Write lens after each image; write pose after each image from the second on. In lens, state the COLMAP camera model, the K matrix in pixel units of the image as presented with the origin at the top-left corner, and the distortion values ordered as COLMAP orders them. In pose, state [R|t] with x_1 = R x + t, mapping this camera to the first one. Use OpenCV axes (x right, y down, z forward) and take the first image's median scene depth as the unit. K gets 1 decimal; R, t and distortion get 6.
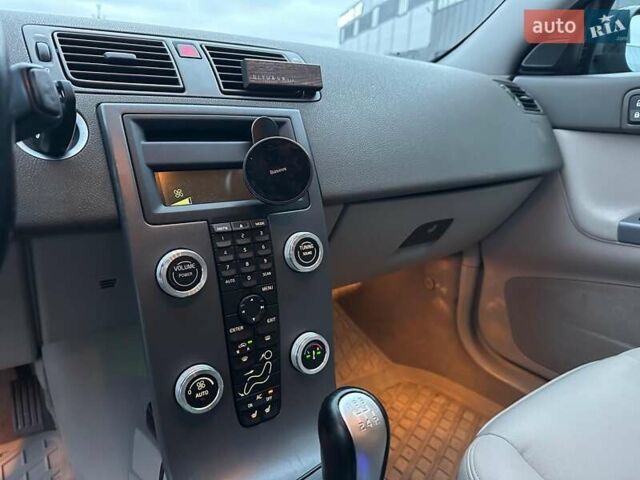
lens RADIAL K [[455.9, 0, 324.4], [0, 455.9, 233.8], [0, 0, 1]] dist [0.050233, -0.076271]
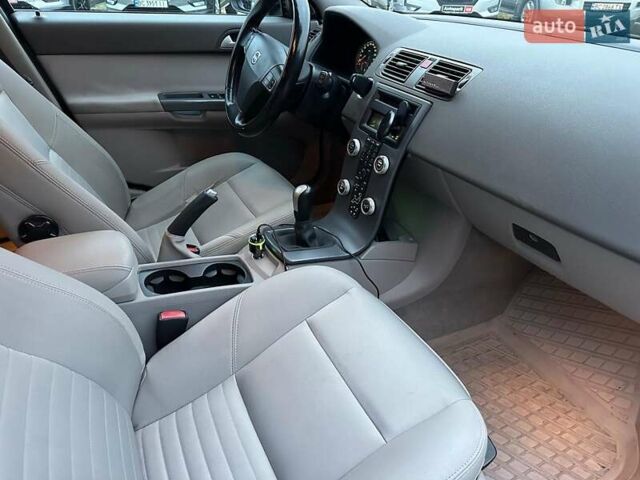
lens RADIAL K [[445.2, 0, 320.0], [0, 445.2, 240.0], [0, 0, 1]] dist [0.096274, -0.119727]
pose [[-0.133938, 0.483866, -0.864832, 2.135646], [-0.292214, 0.814609, 0.501022, -0.690153], [0.946928, 0.319822, 0.032285, 0.795062]]
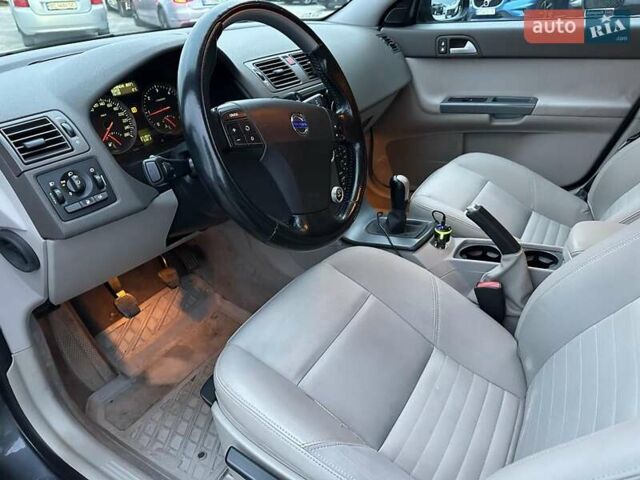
lens RADIAL K [[449.7, 0, 323.6], [0, 449.7, 243.1], [0, 0, 1]] dist [0.064313, -0.078752]
pose [[0.907781, -0.259207, 0.329767, -1.223960], [0.170355, 0.946275, 0.274849, -0.144264], [-0.383293, -0.193325, 0.903168, -1.411662]]
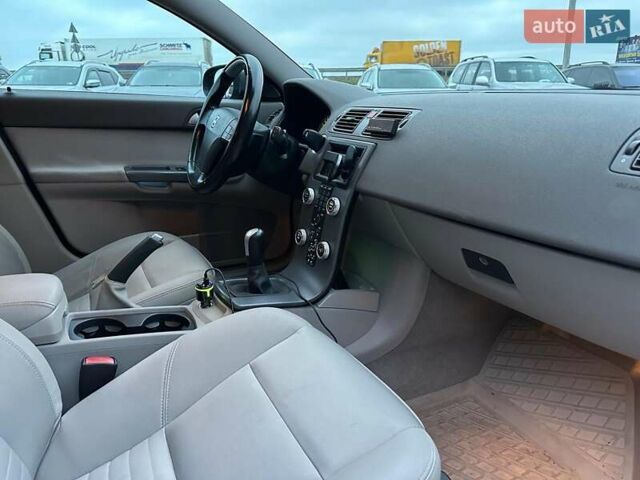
lens RADIAL K [[449.7, 0, 323.6], [0, 449.7, 243.1], [0, 0, 1]] dist [0.064313, -0.078752]
pose [[-0.102743, 0.271538, -0.956928, 2.170624], [-0.278053, 0.915829, 0.289730, -0.430348], [0.955055, 0.295844, -0.018593, 1.091945]]
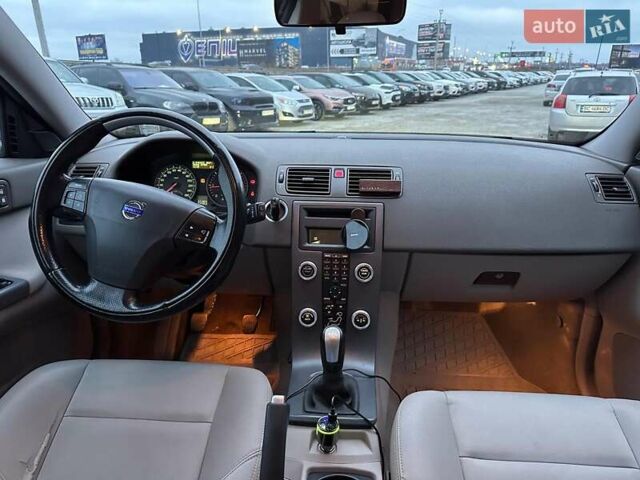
lens RADIAL K [[445.2, 0, 320.0], [0, 445.2, 240.0], [0, 0, 1]] dist [0.096274, -0.119727]
pose [[0.786619, 0.162433, -0.595689, 1.060117], [-0.148890, 0.986207, 0.072308, -0.242518], [0.599218, 0.031813, 0.799954, -0.843308]]
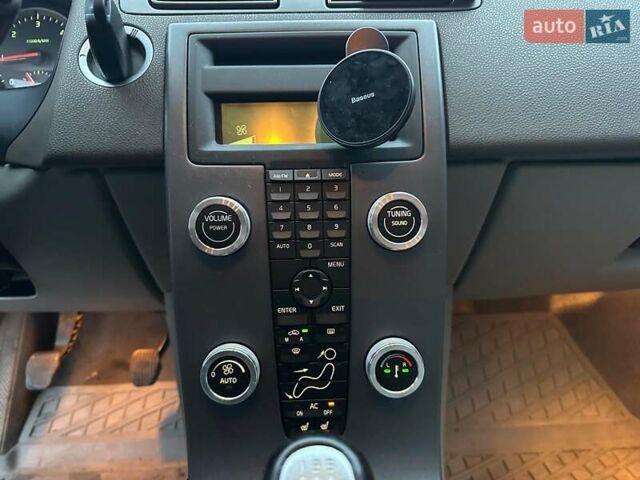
lens RADIAL K [[449.7, 0, 323.6], [0, 449.7, 243.1], [0, 0, 1]] dist [0.064313, -0.078752]
pose [[0.841331, 0.113972, -0.528369, 0.232962], [-0.097206, 0.993483, 0.059516, 0.044678], [0.531708, 0.001288, 0.846927, 0.379699]]
